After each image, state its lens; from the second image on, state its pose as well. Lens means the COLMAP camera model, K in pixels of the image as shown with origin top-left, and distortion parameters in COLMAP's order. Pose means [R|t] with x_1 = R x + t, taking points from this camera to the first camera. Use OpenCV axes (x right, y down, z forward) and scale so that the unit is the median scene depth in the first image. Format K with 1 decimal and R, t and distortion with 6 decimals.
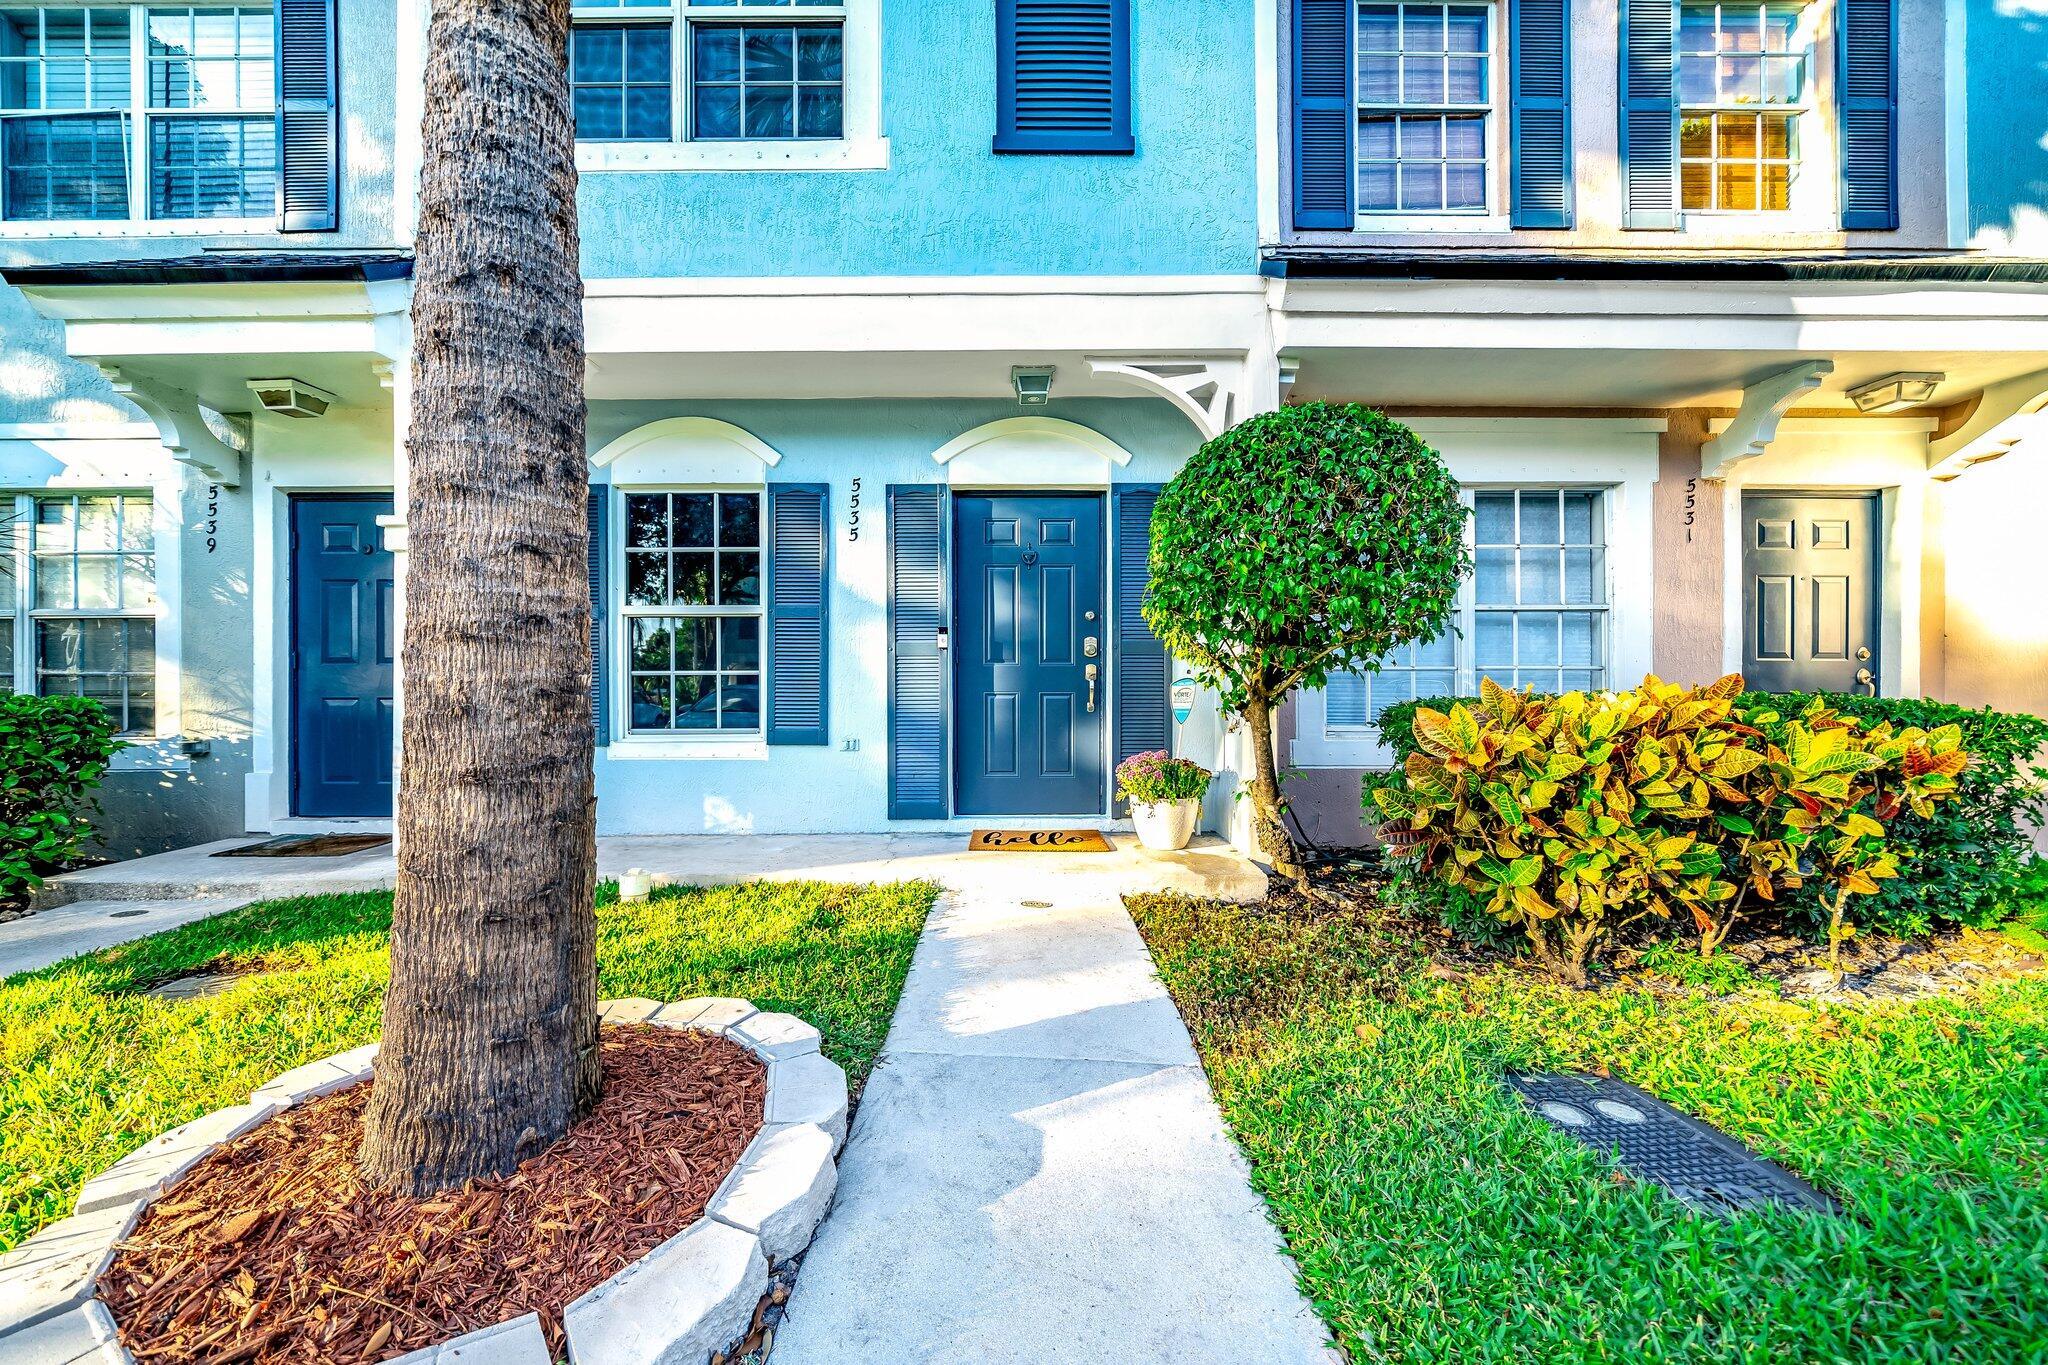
lens RADIAL K [[700.2, 0, 1013.7], [0, 700.2, 685.9], [0, 0, 1]] dist [-0.002366, 0.000321]
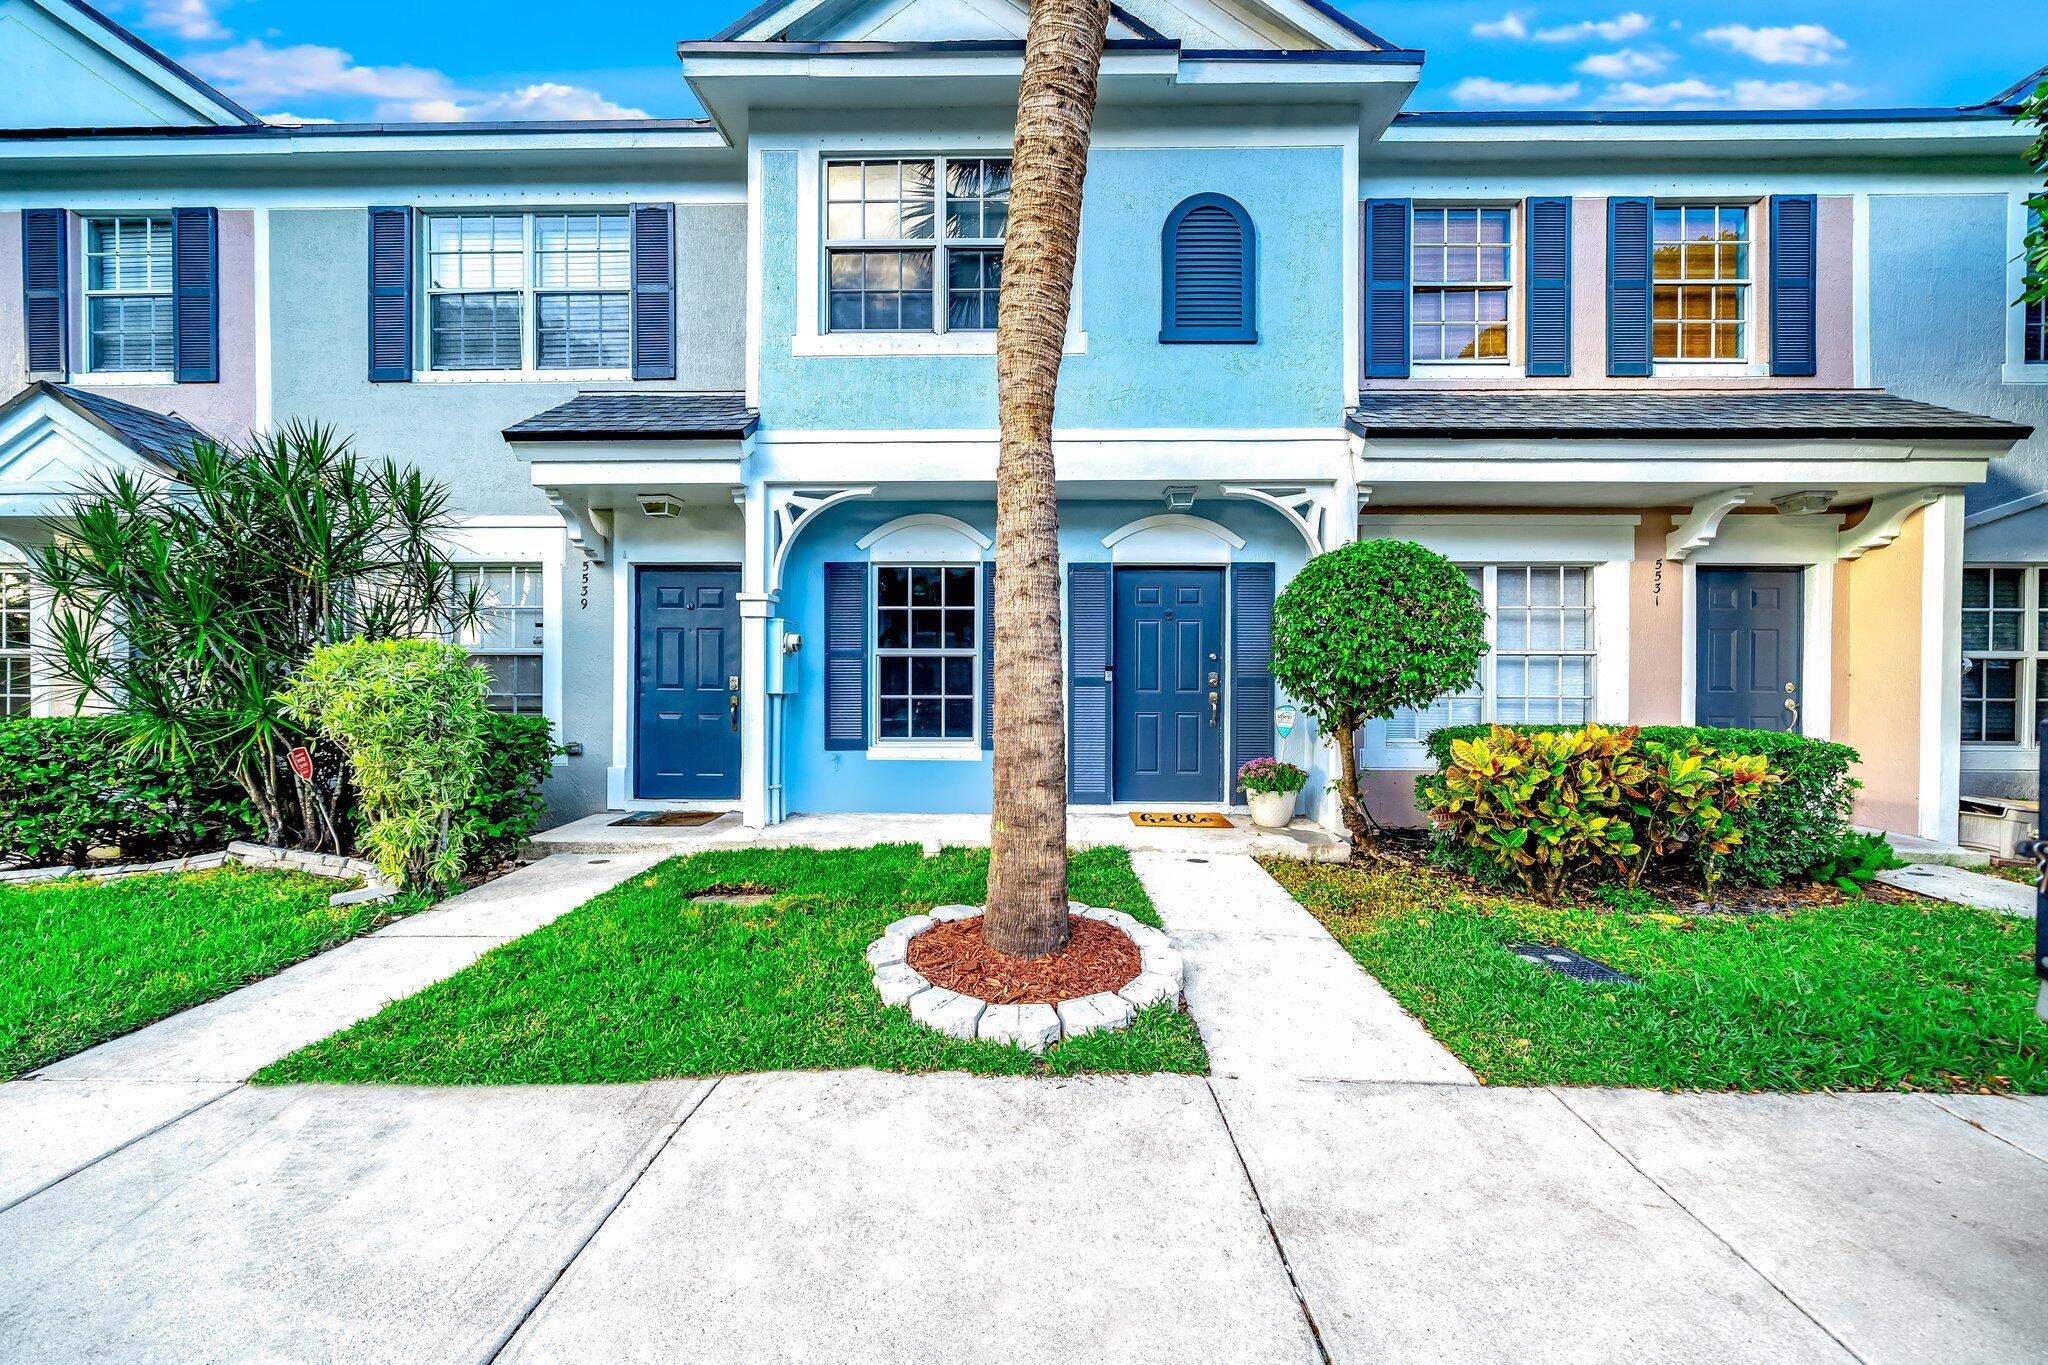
lens RADIAL K [[700.2, 0, 1034.3], [0, 700.2, 674.6], [0, 0, 1]] dist [-0.002366, 0.000321]
pose [[0.999821, 0.005974, -0.017930, -0.256995], [-0.005936, 0.999980, 0.002198, -0.079461], [0.017943, -0.002091, 0.999837, -0.448155]]
